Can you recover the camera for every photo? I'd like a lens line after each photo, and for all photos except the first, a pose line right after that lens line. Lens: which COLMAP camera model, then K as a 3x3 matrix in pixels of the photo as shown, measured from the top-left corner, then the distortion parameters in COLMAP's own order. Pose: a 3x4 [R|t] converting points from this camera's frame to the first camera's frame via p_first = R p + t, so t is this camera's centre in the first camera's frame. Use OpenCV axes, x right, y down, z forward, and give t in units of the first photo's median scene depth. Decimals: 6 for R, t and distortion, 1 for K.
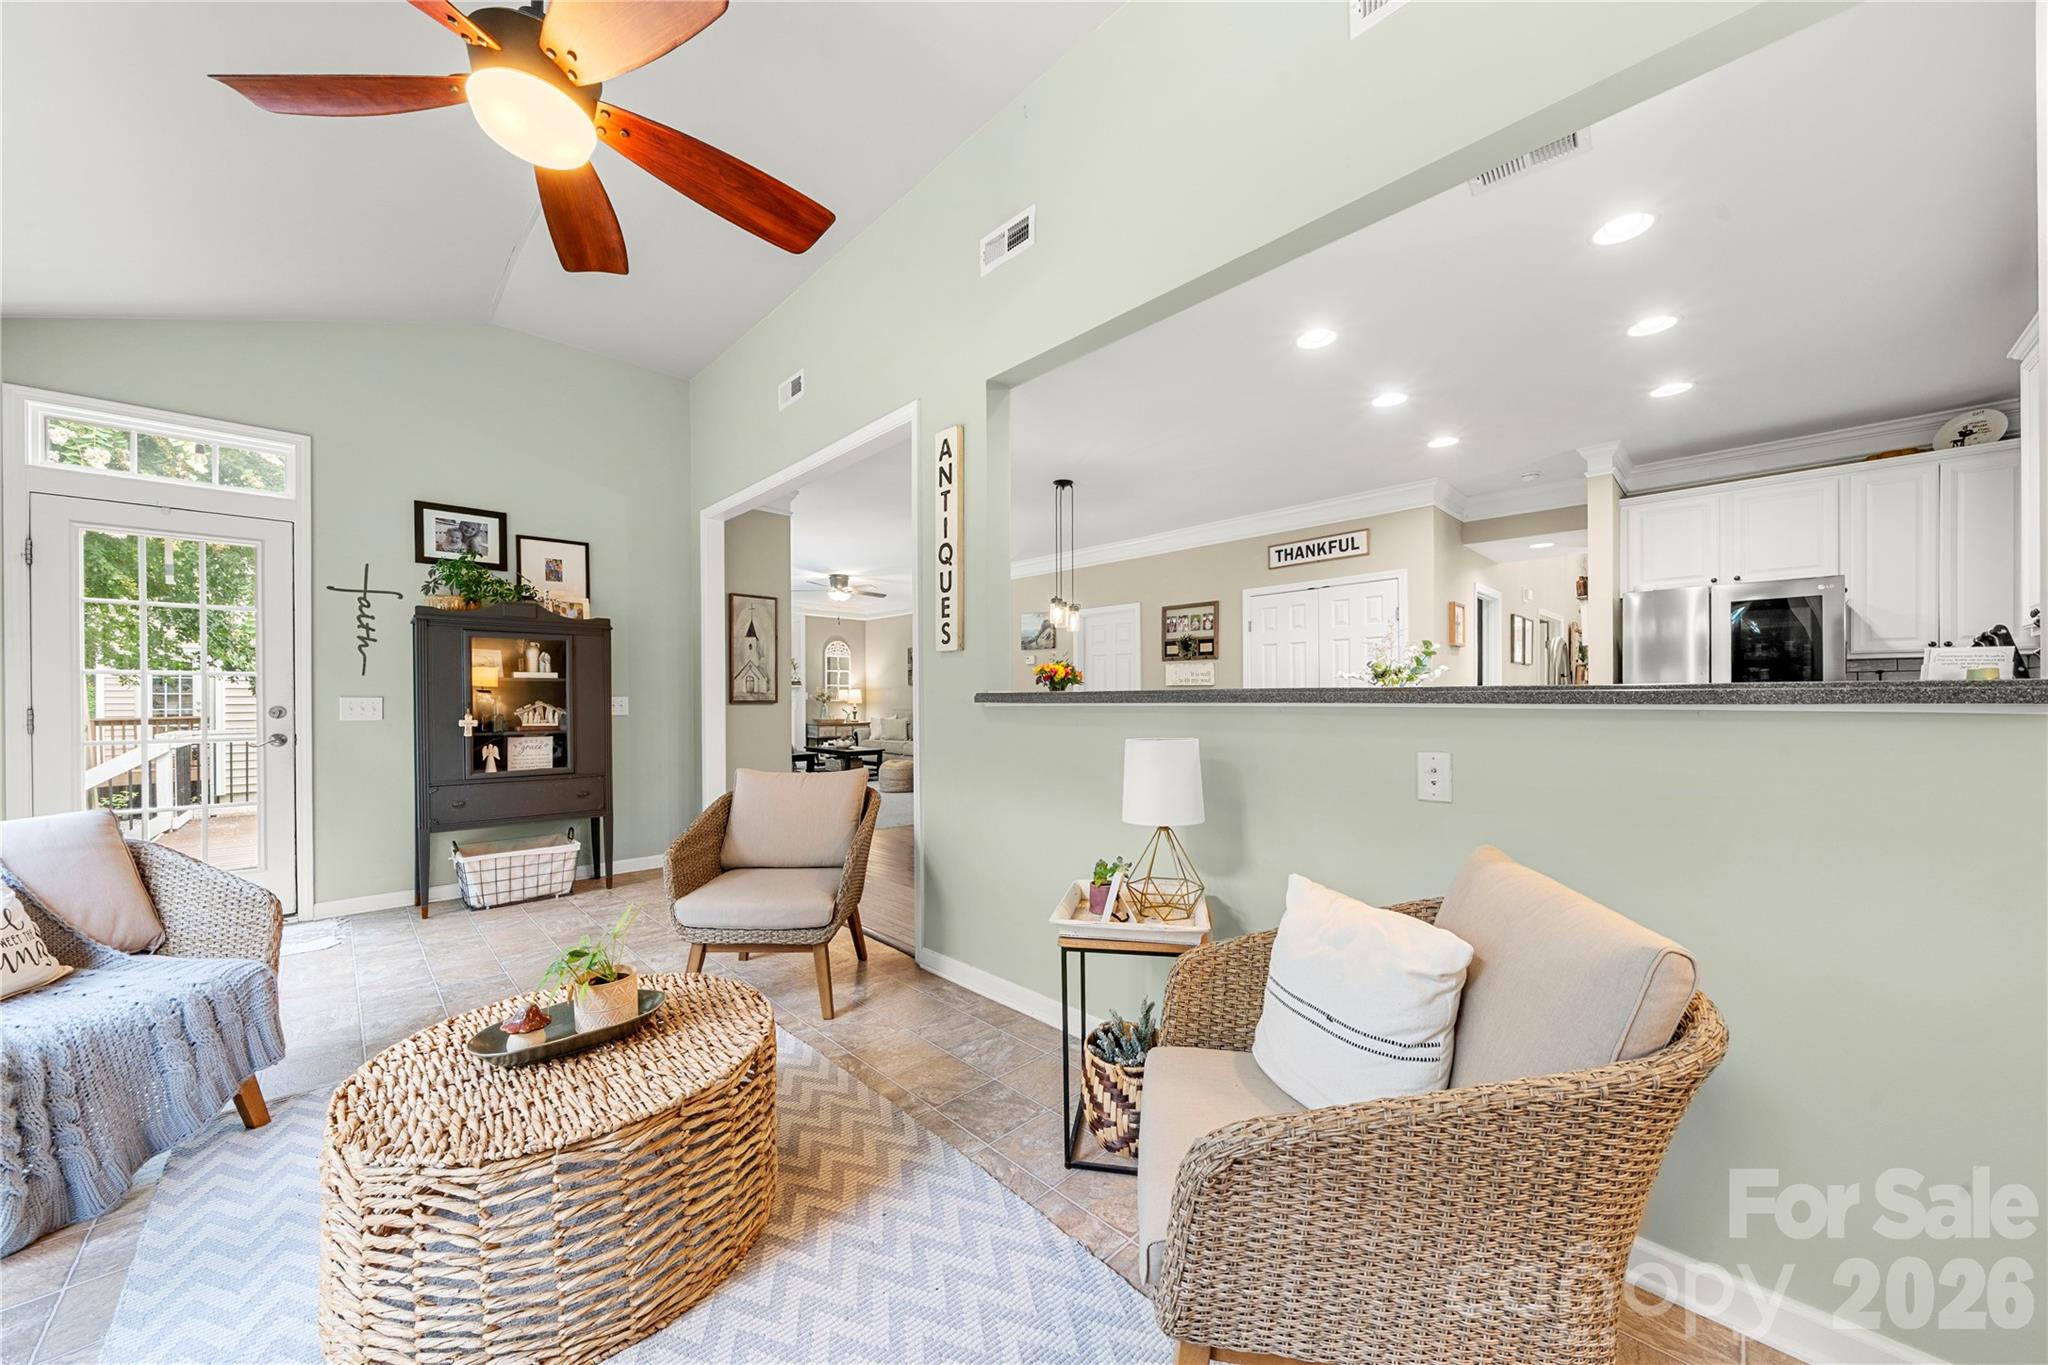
lens RADIAL K [[704.3, 0, 1035.6], [0, 704.3, 697.0], [0, 0, 1]] dist [-0.001105, -0.000034]
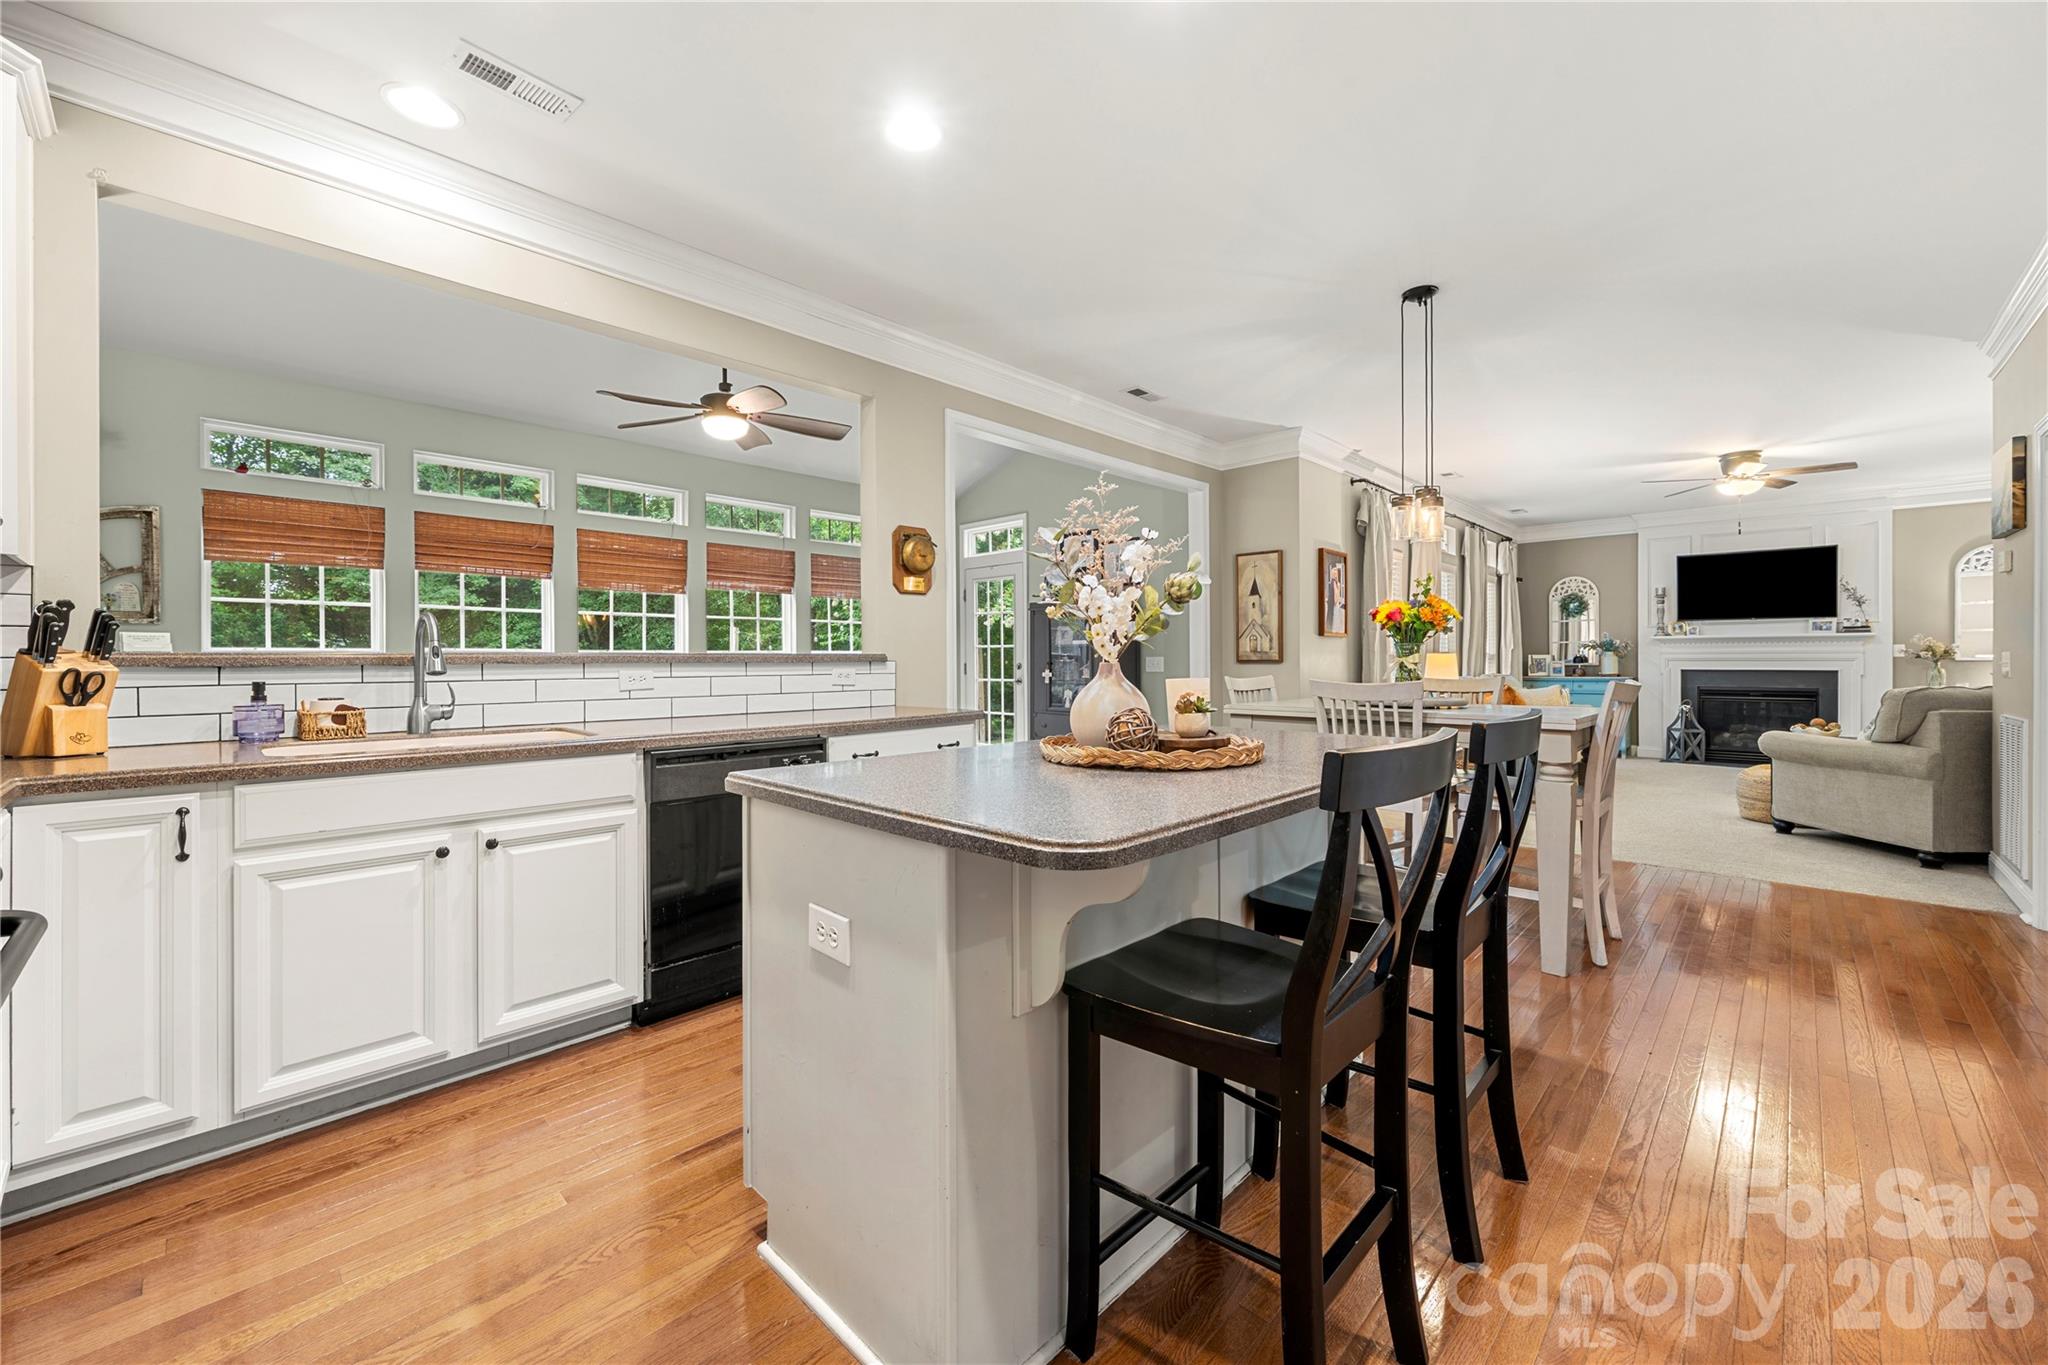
lens RADIAL K [[819.6, 0, 1030.9], [0, 819.6, 658.7], [0, 0, 1]] dist [0.000534, -0.000438]
pose [[0.031772, -0.002172, -0.999493, 0.902315], [0.007057, 0.999973, -0.001949, 0.003938], [0.999470, -0.006991, 0.031787, 0.810689]]
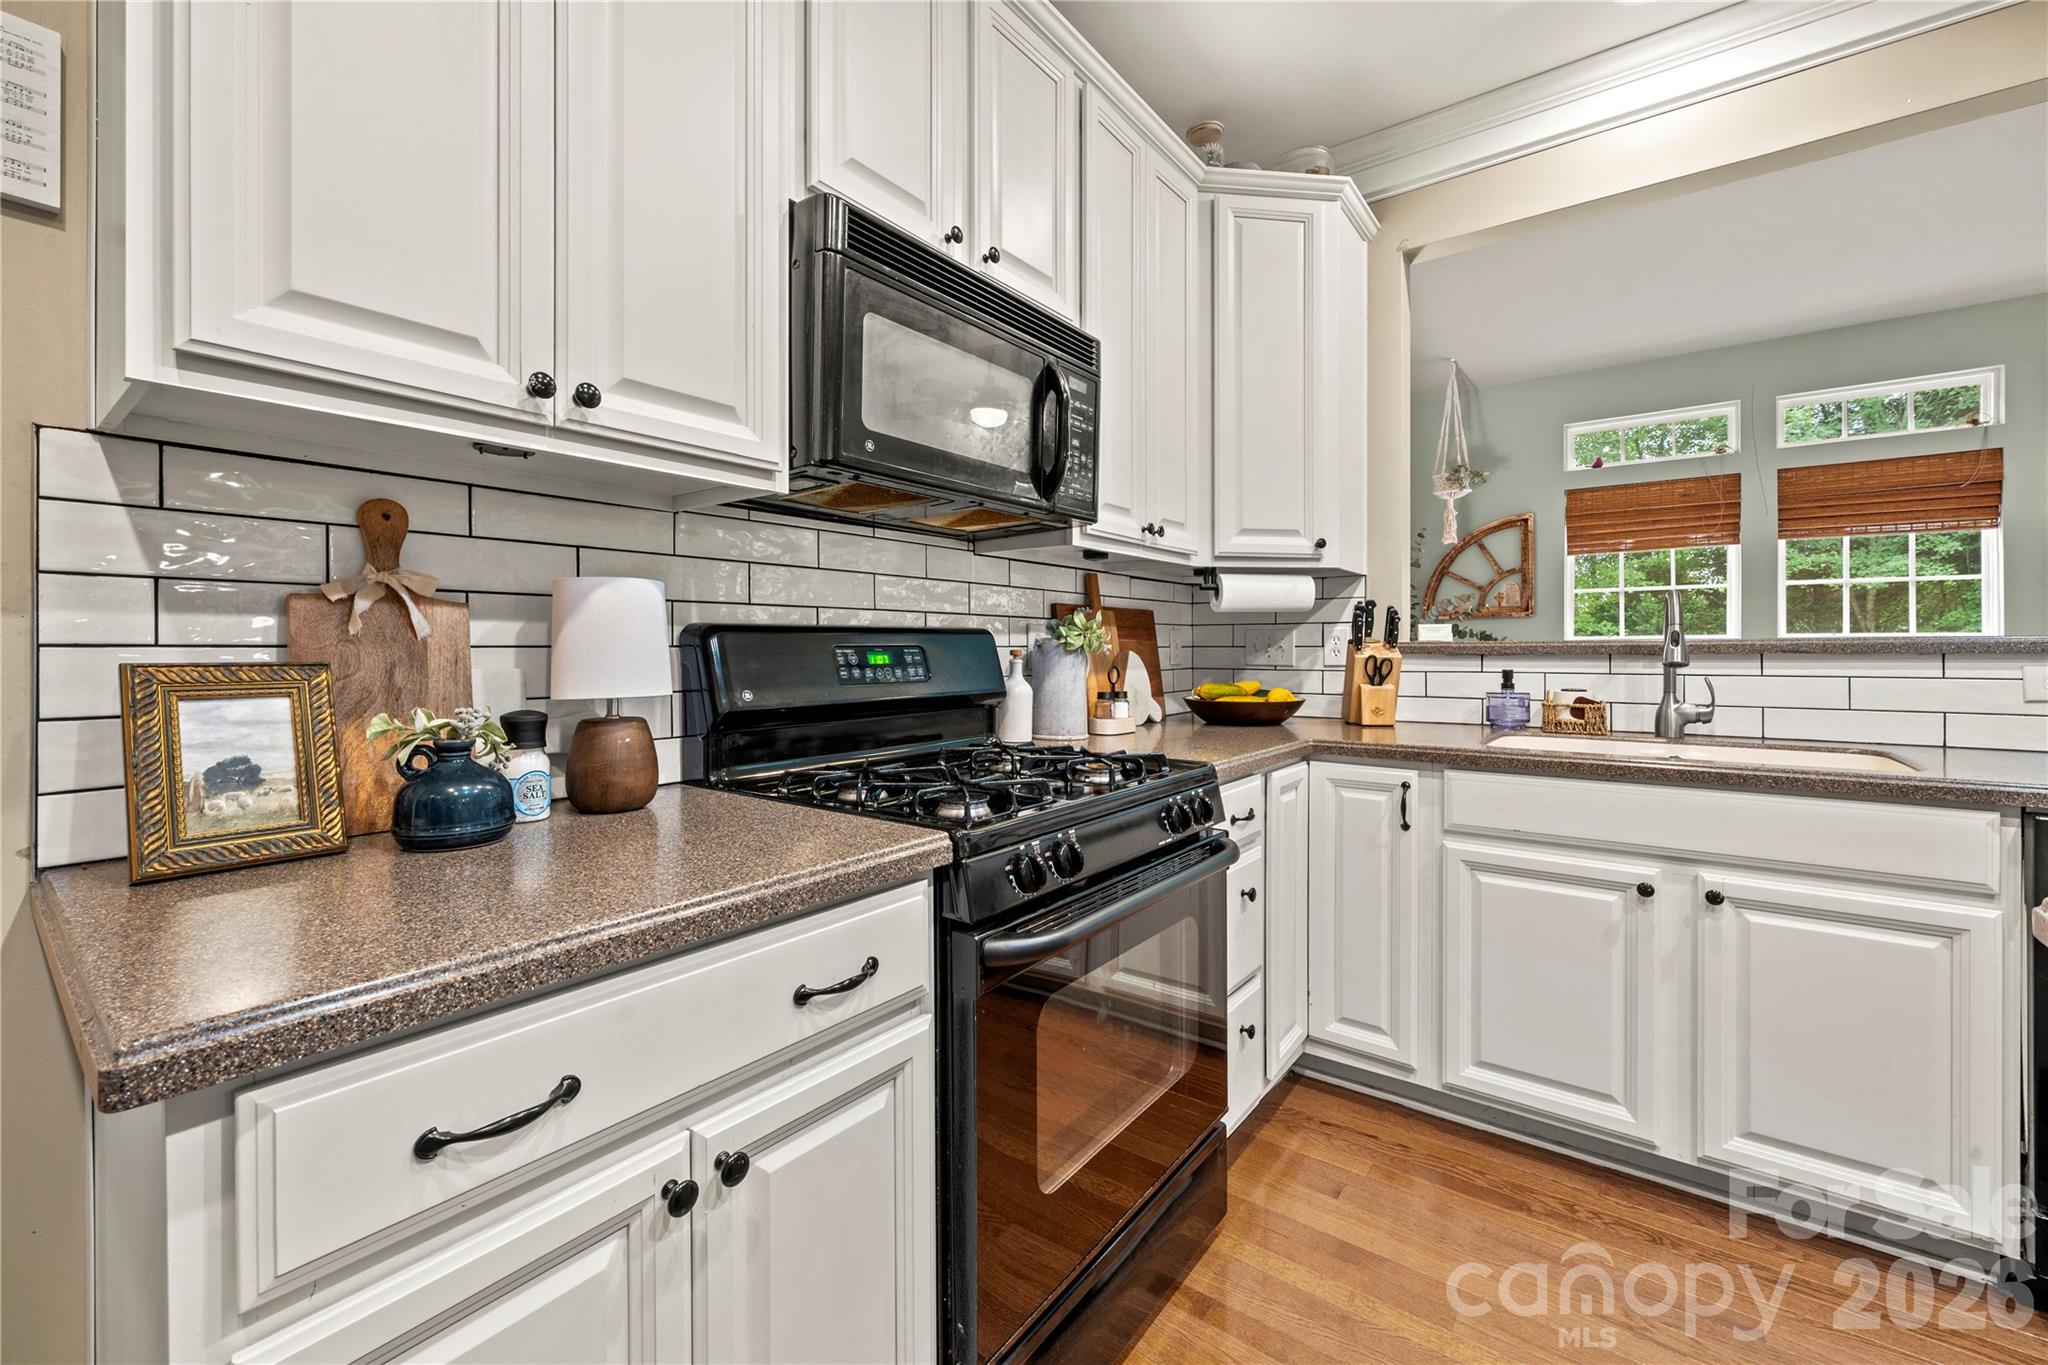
lens RADIAL K [[819.6, 0, 1019.4], [0, 819.6, 650.0], [0, 0, 1]] dist [0.000534, -0.000438]
pose [[-0.989500, 0.001245, -0.144529, 0.746145], [0.001518, 0.999997, -0.001782, 0.001776], [0.144526, -0.001983, -0.989499, 0.817126]]
